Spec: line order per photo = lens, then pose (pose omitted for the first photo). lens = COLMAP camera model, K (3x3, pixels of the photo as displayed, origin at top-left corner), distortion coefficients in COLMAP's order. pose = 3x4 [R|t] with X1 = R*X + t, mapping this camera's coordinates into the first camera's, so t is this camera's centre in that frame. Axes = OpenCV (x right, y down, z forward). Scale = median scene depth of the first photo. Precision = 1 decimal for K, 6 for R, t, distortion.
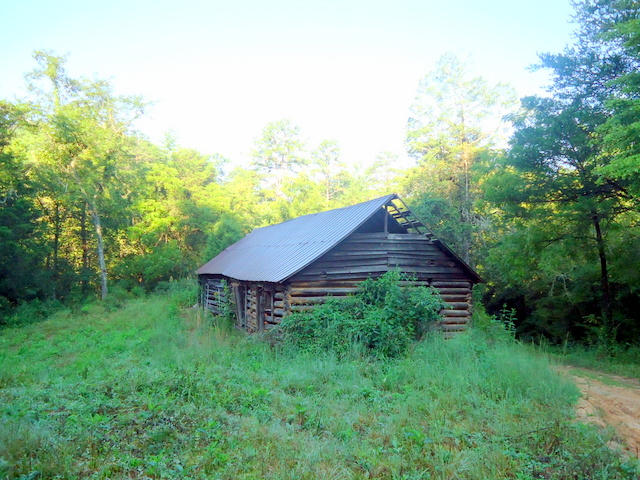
lens RADIAL K [[466.3, 0, 320.4], [0, 466.3, 241.1], [0, 0, 1]] dist [0.002017, -0.002730]
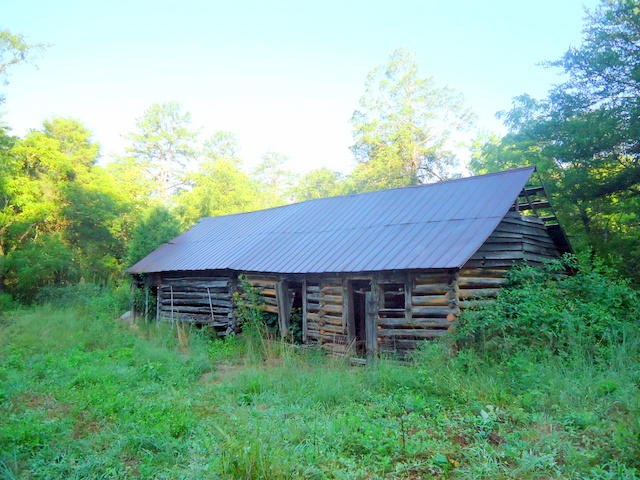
lens RADIAL K [[466.3, 0, 319.8], [0, 466.3, 239.3], [0, 0, 1]] dist [0.002017, -0.002730]
pose [[0.931744, 0.030413, 0.361839, -0.190708], [-0.019920, 0.999267, -0.032695, 0.025057], [-0.362568, 0.023255, 0.931667, 0.141354]]
